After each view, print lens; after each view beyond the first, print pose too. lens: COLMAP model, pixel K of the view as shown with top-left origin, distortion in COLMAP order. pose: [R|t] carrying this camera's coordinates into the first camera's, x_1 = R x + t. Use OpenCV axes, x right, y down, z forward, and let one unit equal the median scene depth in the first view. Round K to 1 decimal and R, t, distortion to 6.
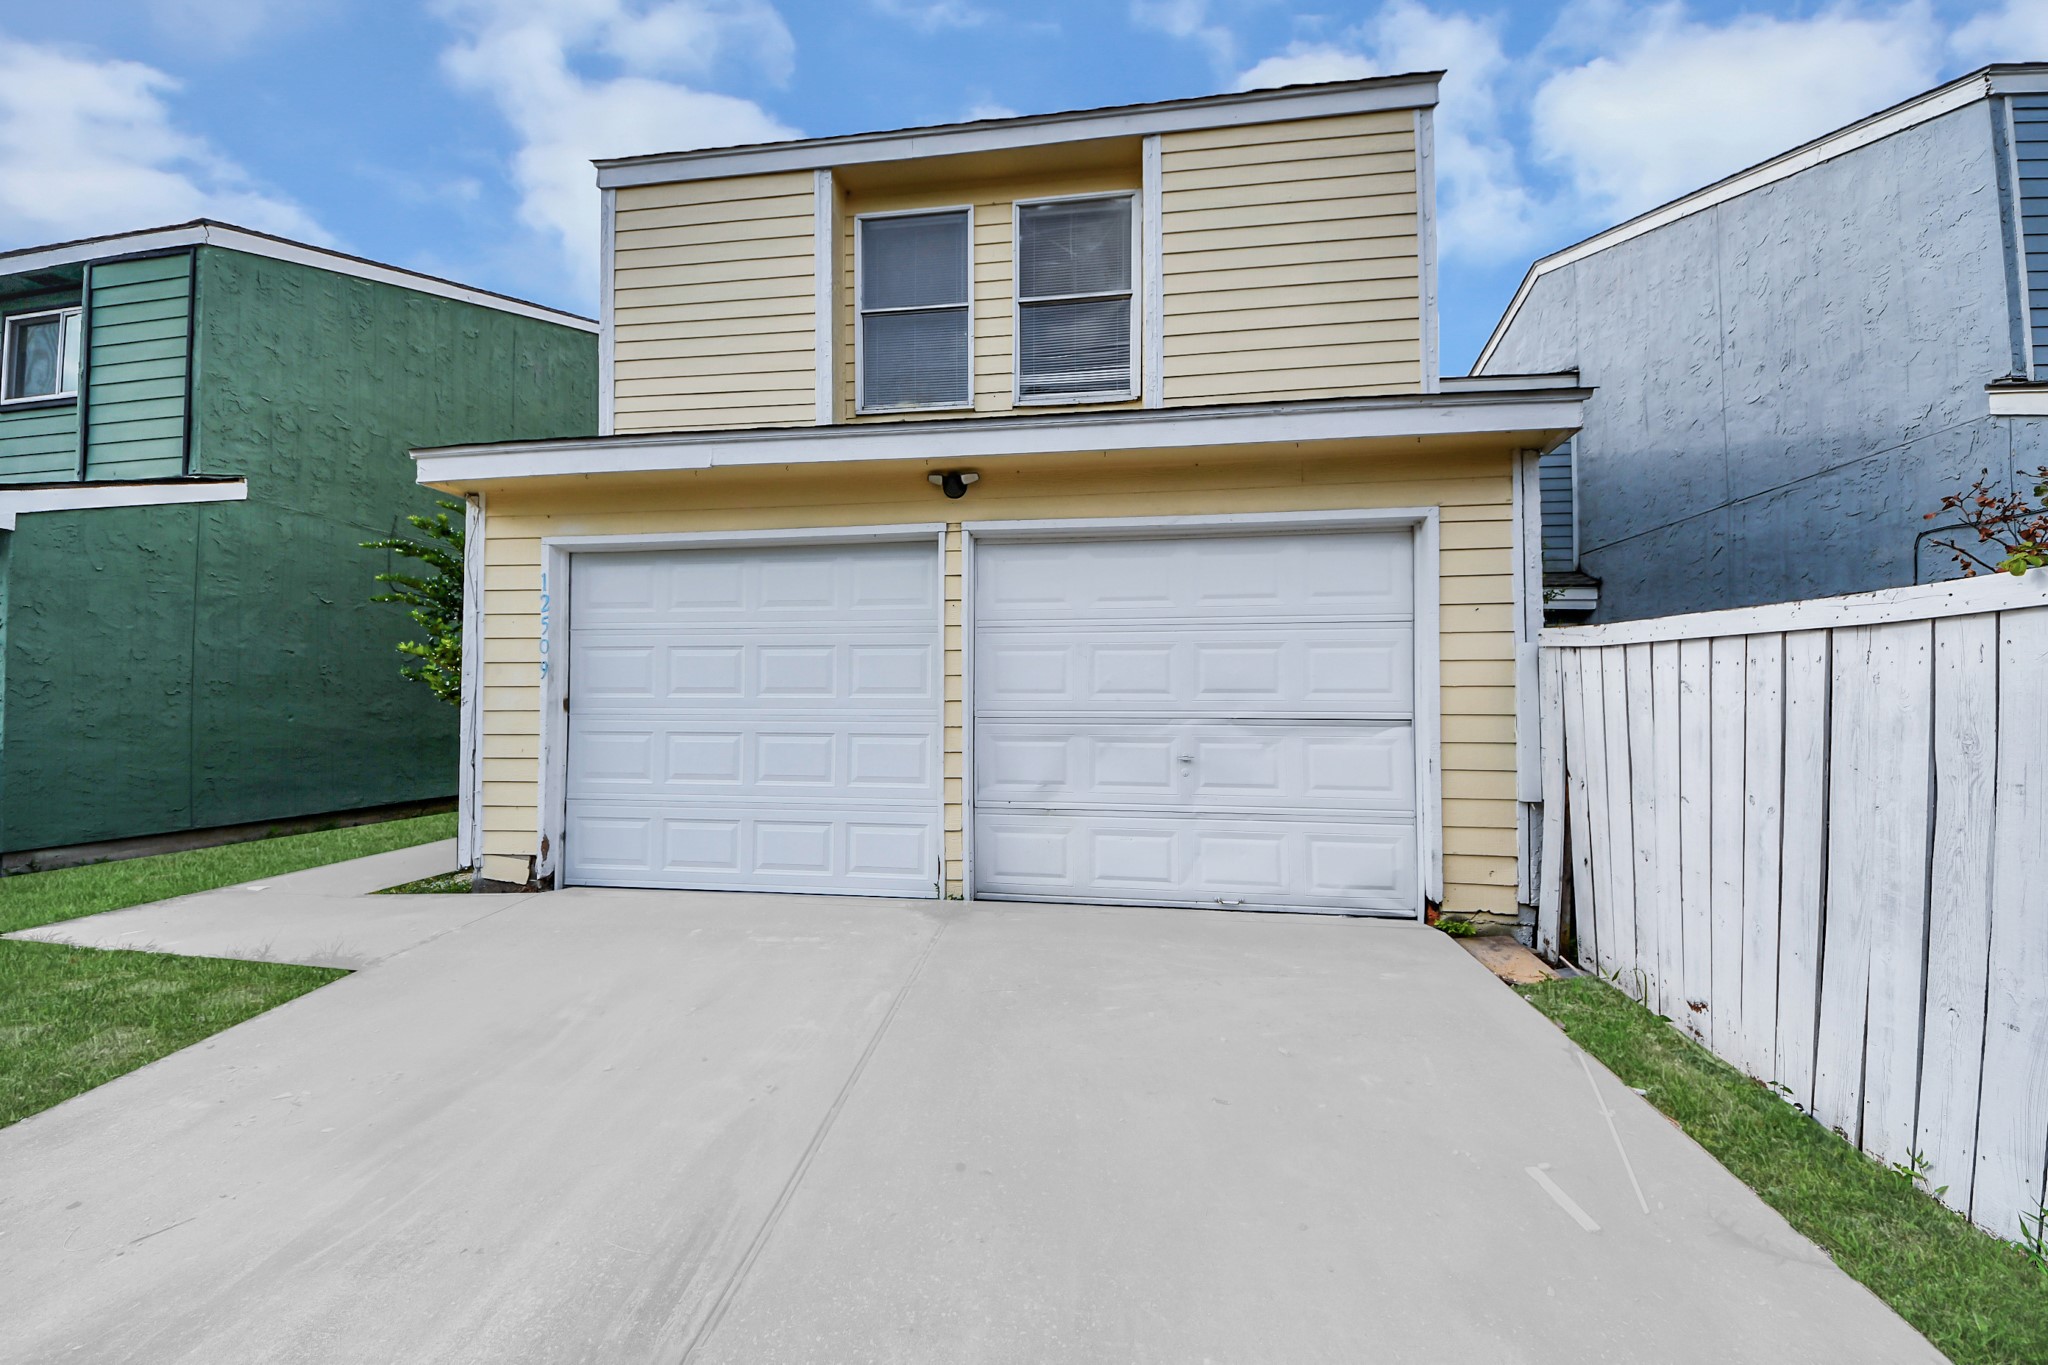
lens RADIAL K [[742.4, 0, 1024.0], [0, 742.4, 682.5], [0, 0, 1]] dist [0.016673, -0.015453]
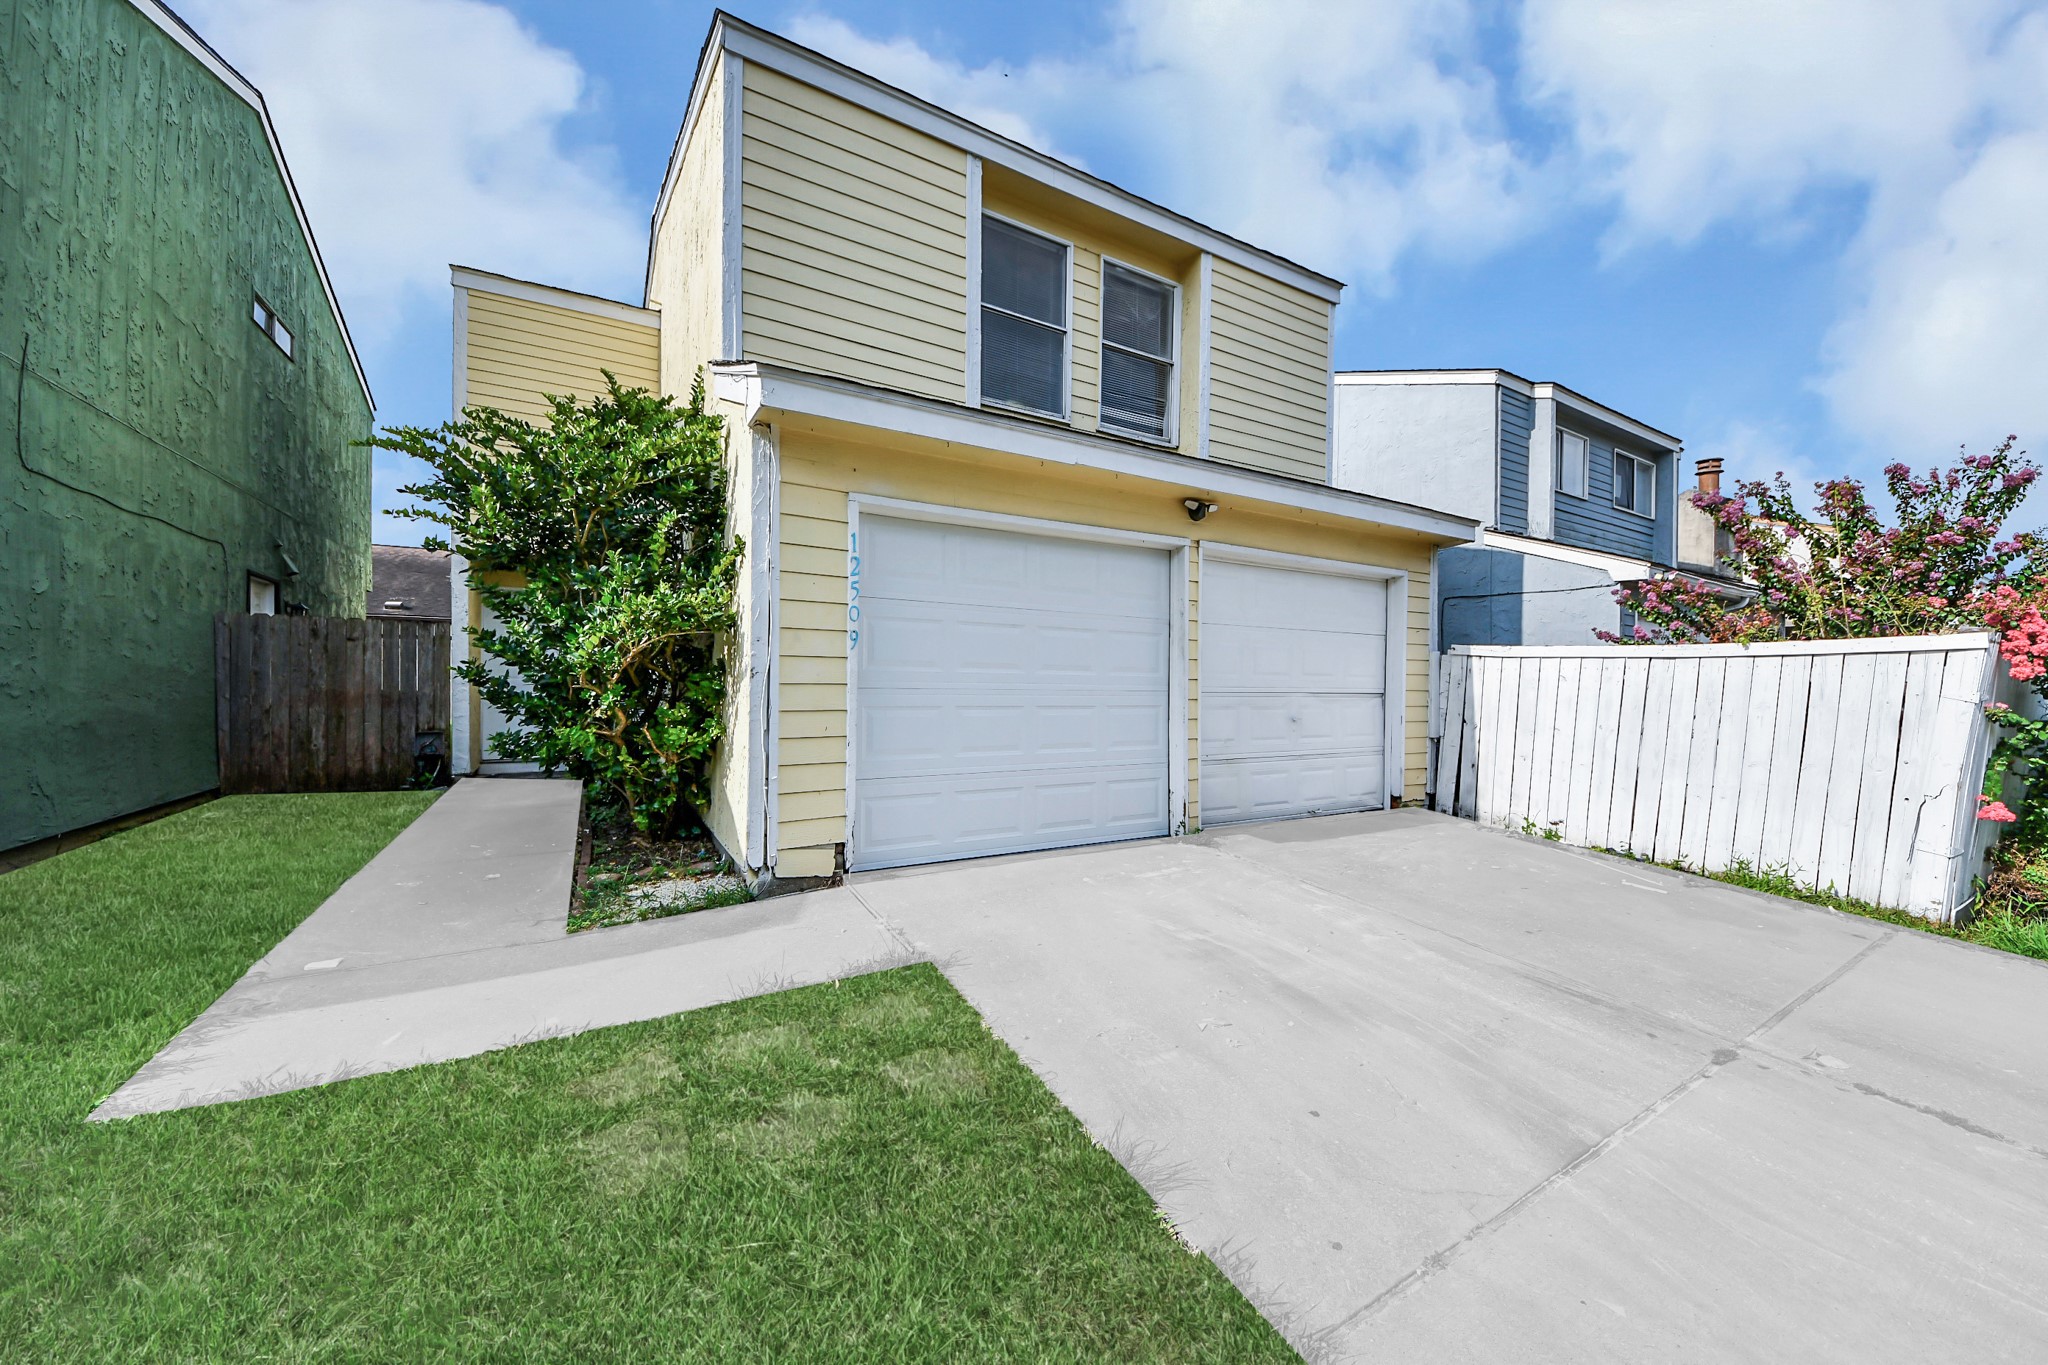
lens RADIAL K [[733.4, 0, 1027.0], [0, 733.4, 688.1], [0, 0, 1]] dist [0.001552, -0.004495]
pose [[0.788907, 0.003765, 0.614501, -0.890572], [-0.028993, 0.999096, 0.031099, 0.007116], [-0.613828, -0.042350, 0.788303, 0.140111]]
